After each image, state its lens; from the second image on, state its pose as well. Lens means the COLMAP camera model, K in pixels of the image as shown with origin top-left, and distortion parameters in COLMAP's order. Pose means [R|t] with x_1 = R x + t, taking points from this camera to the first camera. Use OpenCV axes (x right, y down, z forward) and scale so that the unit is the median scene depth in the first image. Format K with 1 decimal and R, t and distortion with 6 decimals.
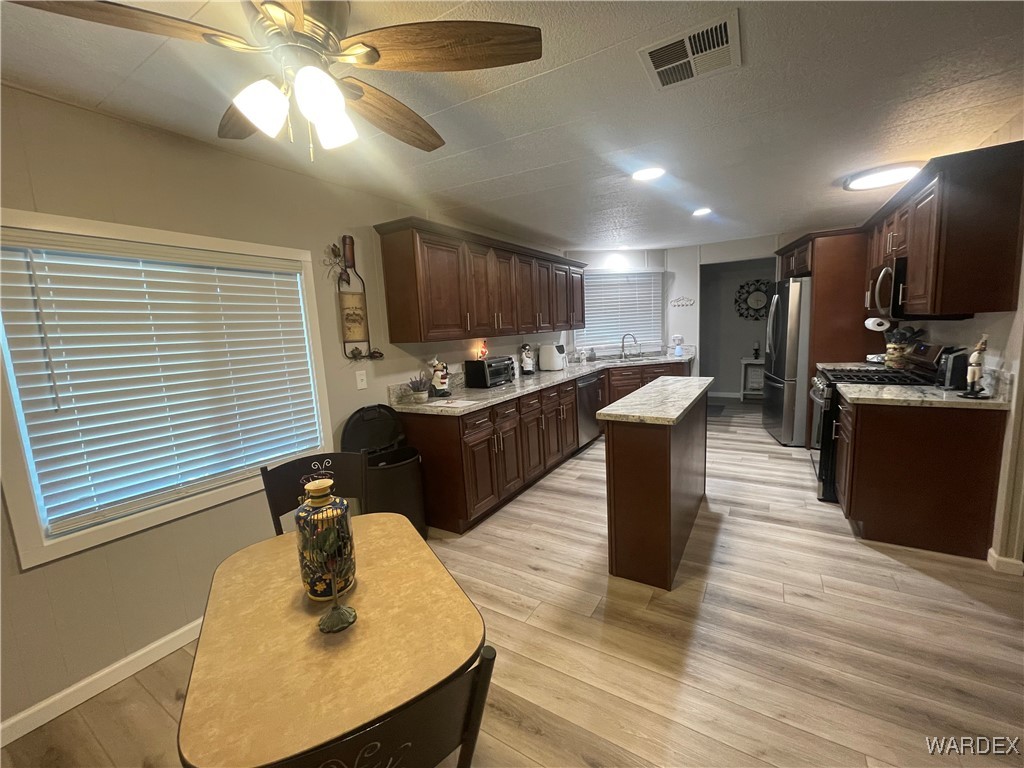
lens RADIAL K [[412.4, 0, 512.9], [0, 412.4, 384.2], [0, 0, 1]] dist [-0.000489, -0.000357]
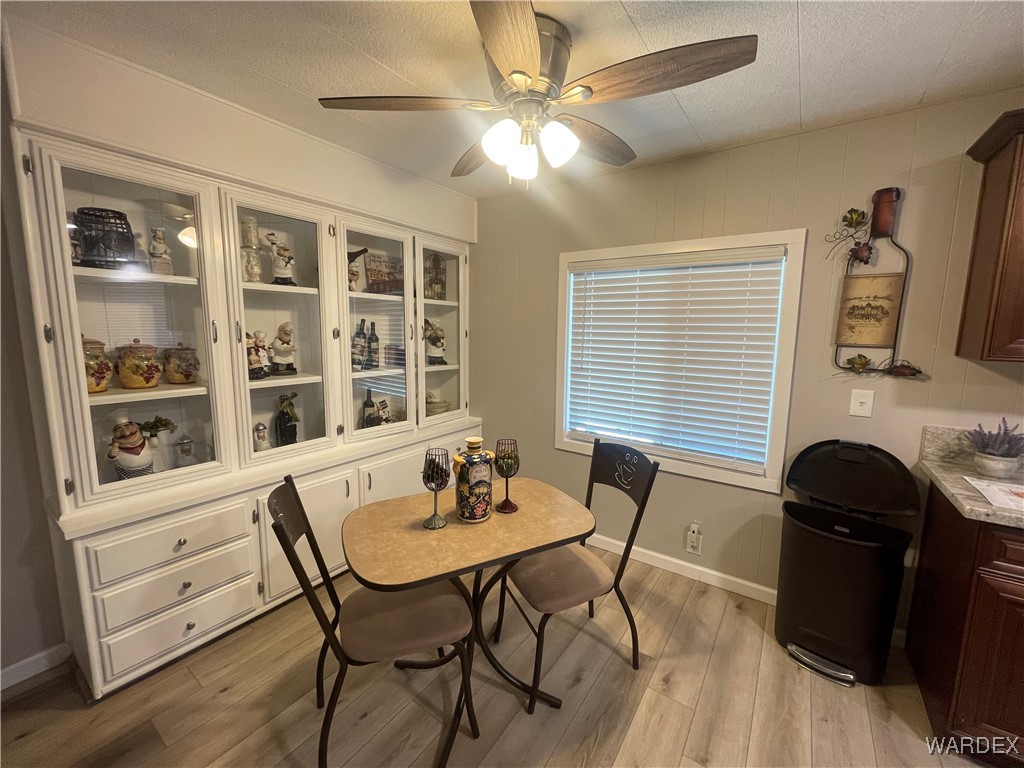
lens RADIAL K [[412.4, 0, 511.1], [0, 412.4, 384.8], [0, 0, 1]] dist [-0.000489, -0.000357]
pose [[-0.059720, 0.182762, -0.981342, 0.348425], [-0.146285, 0.970880, 0.189716, -0.088551], [0.987438, 0.154885, -0.031245, 0.465933]]
